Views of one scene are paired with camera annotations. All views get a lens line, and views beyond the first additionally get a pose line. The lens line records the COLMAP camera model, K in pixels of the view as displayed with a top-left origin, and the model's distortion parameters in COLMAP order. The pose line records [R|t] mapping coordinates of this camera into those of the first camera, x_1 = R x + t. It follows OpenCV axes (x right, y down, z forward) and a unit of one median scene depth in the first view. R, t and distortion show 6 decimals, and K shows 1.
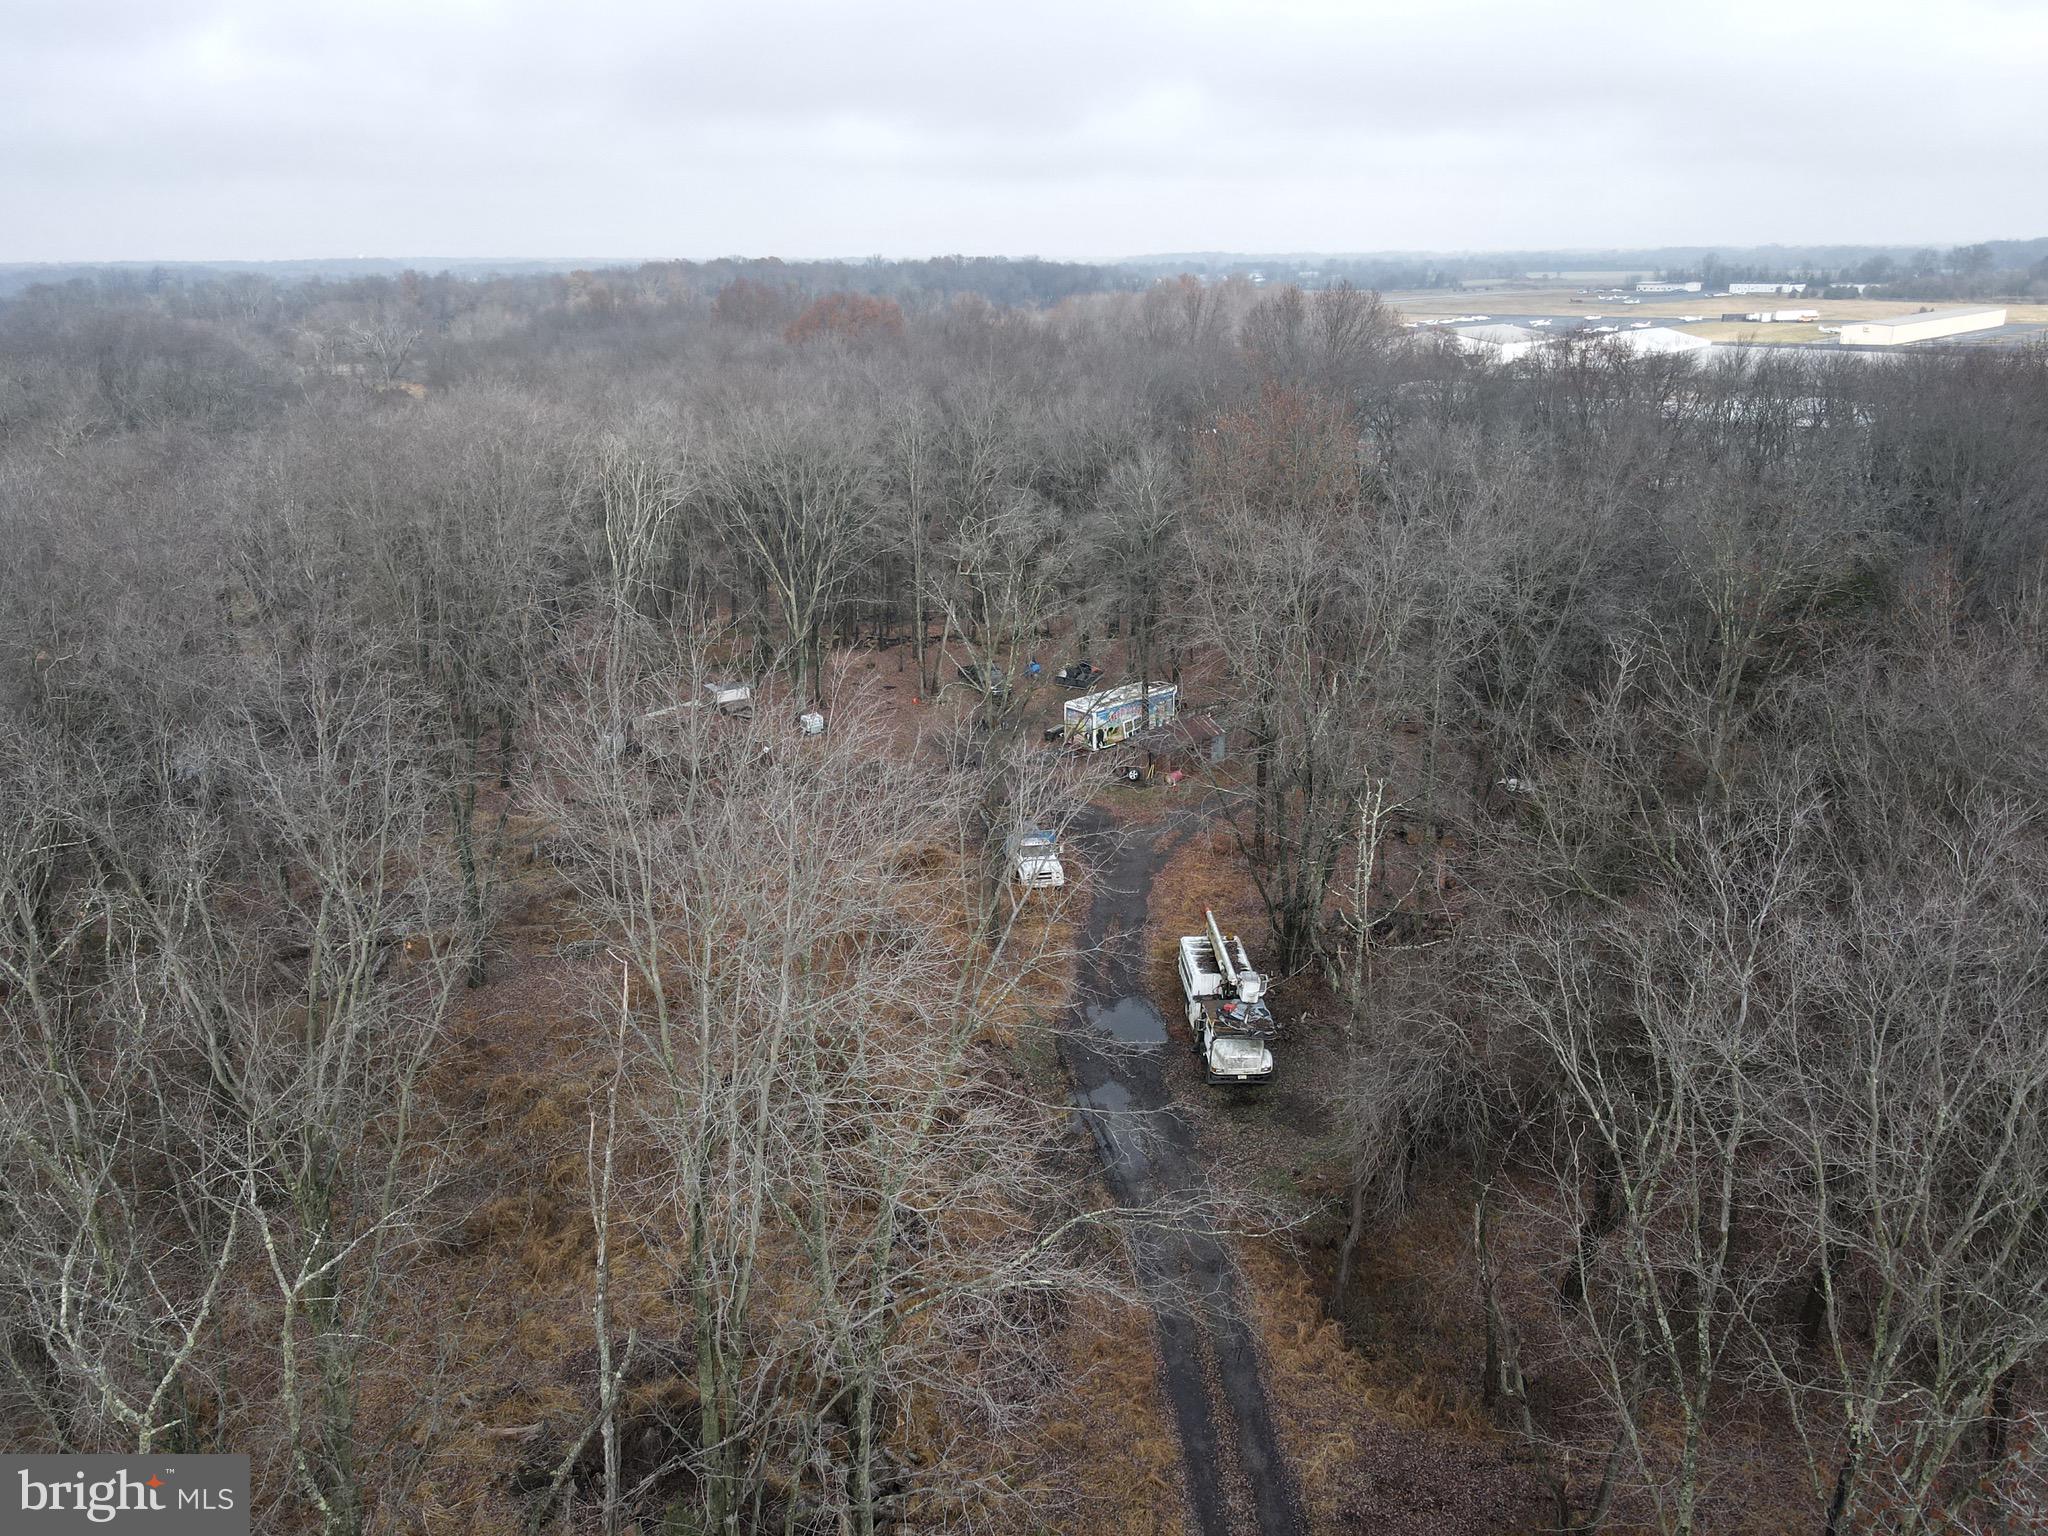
lens RADIAL K [[1476.1, 0, 1020.3], [0, 1476.1, 771.6], [0, 0, 1]] dist [-0.004614, 0.026368]
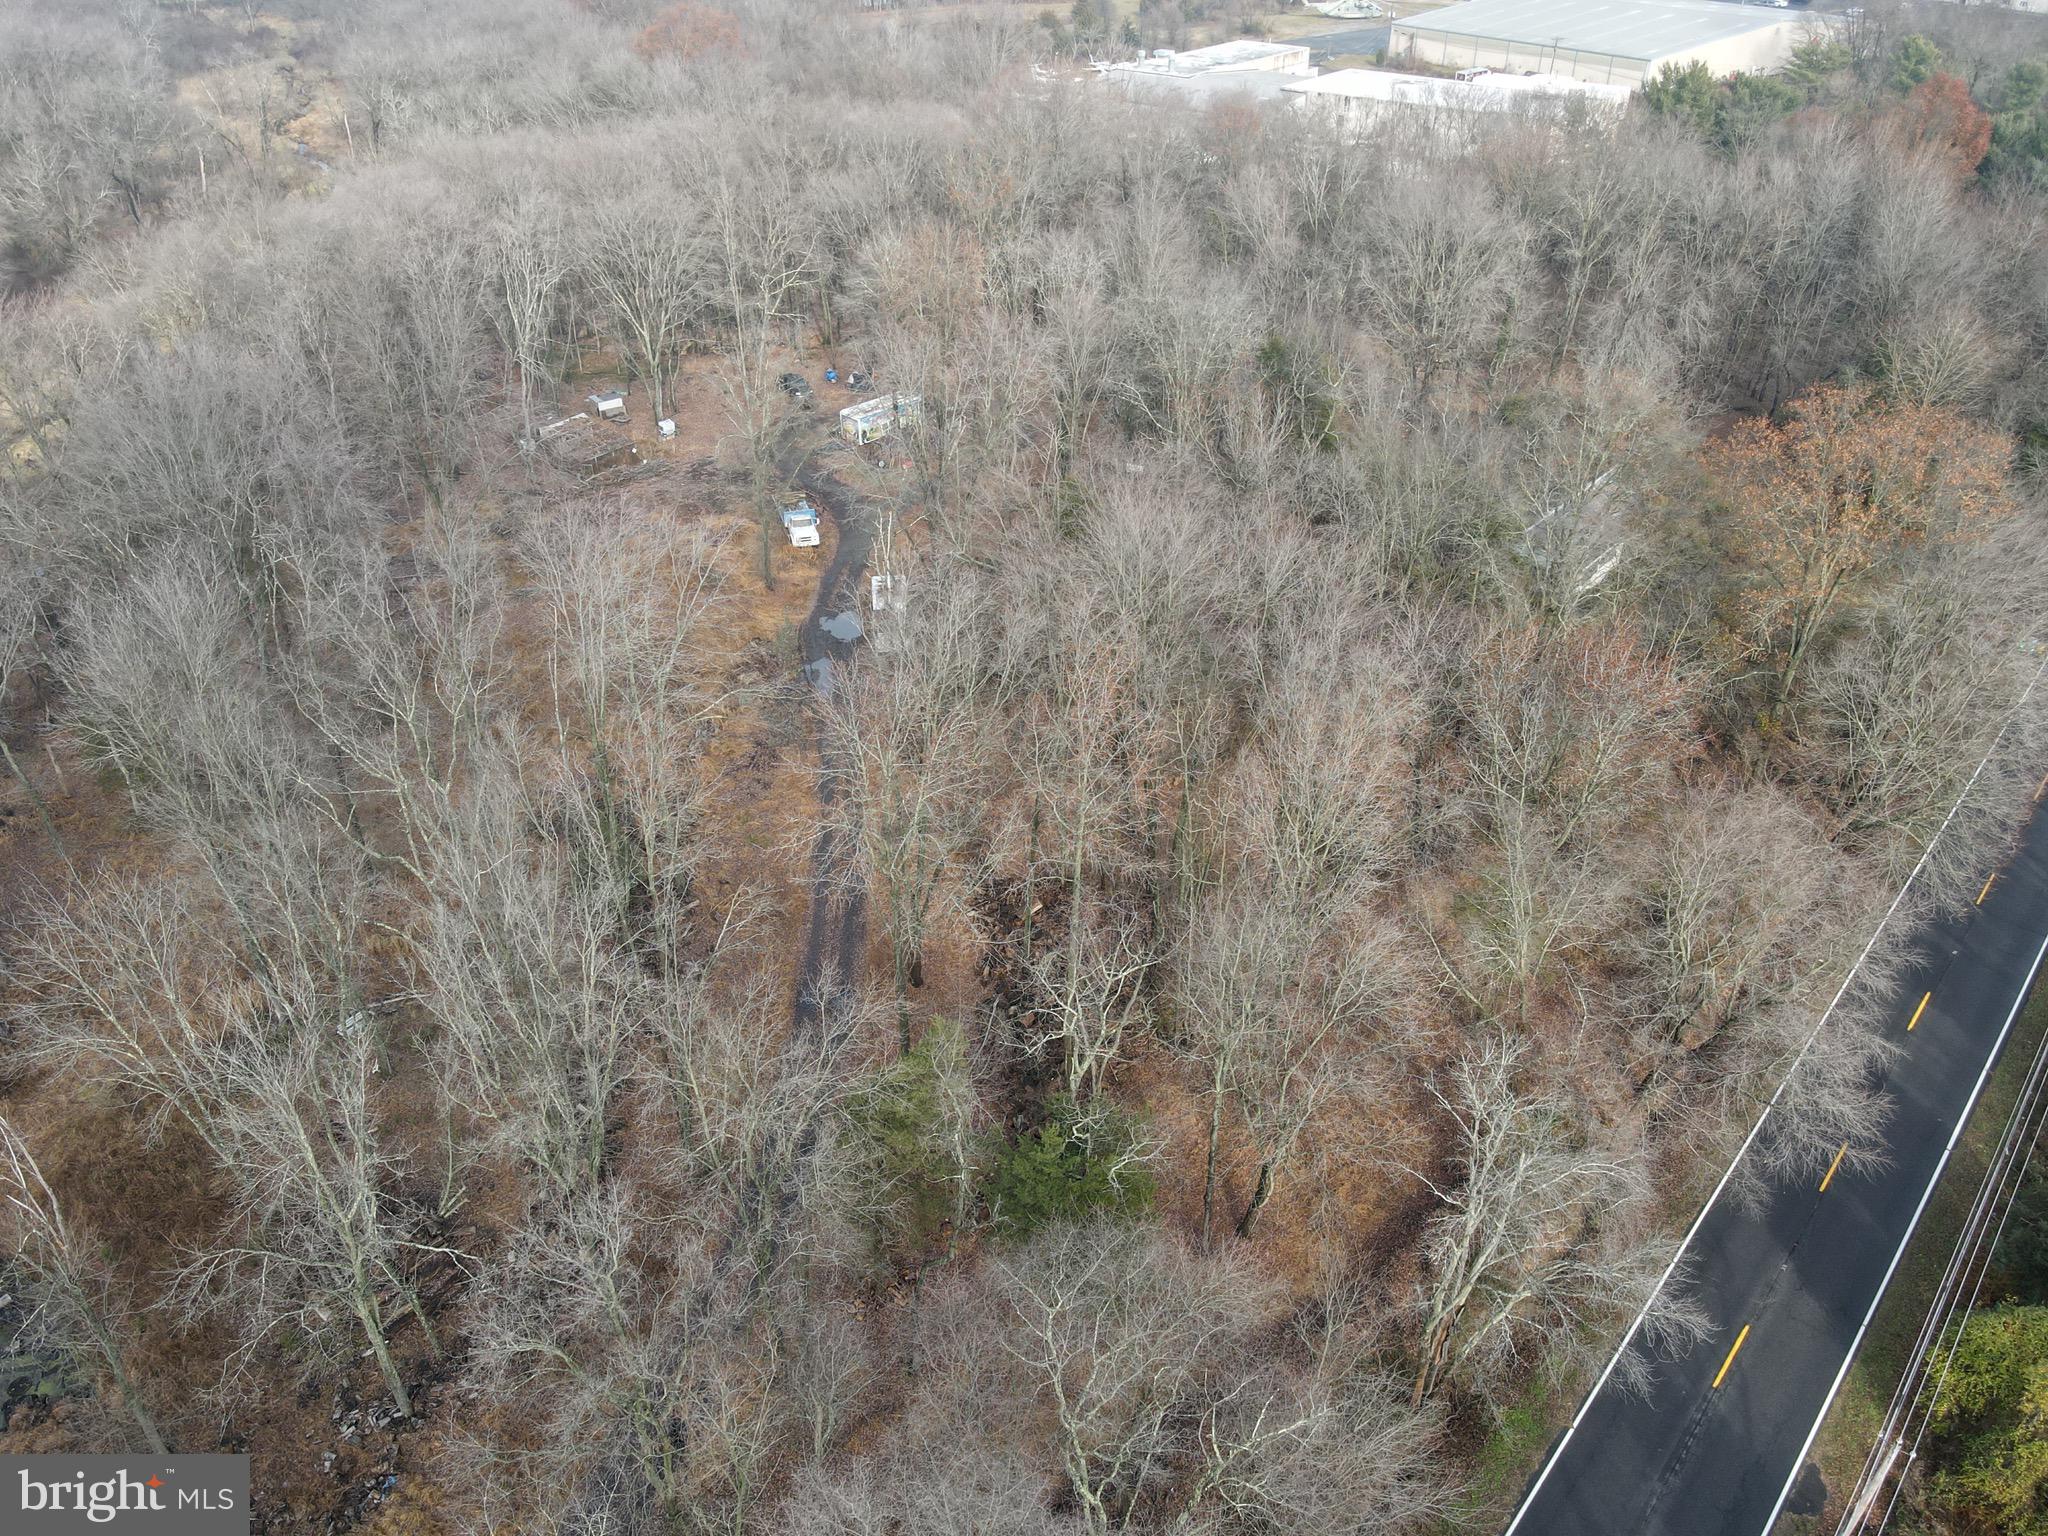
lens RADIAL K [[1476.1, 0, 1020.3], [0, 1476.1, 771.6], [0, 0, 1]] dist [-0.004614, 0.026368]
pose [[0.998717, -0.029375, 0.041258, 0.138932], [0.017870, 0.966606, 0.255644, -0.073054], [-0.047390, -0.254579, 0.965890, -0.507746]]
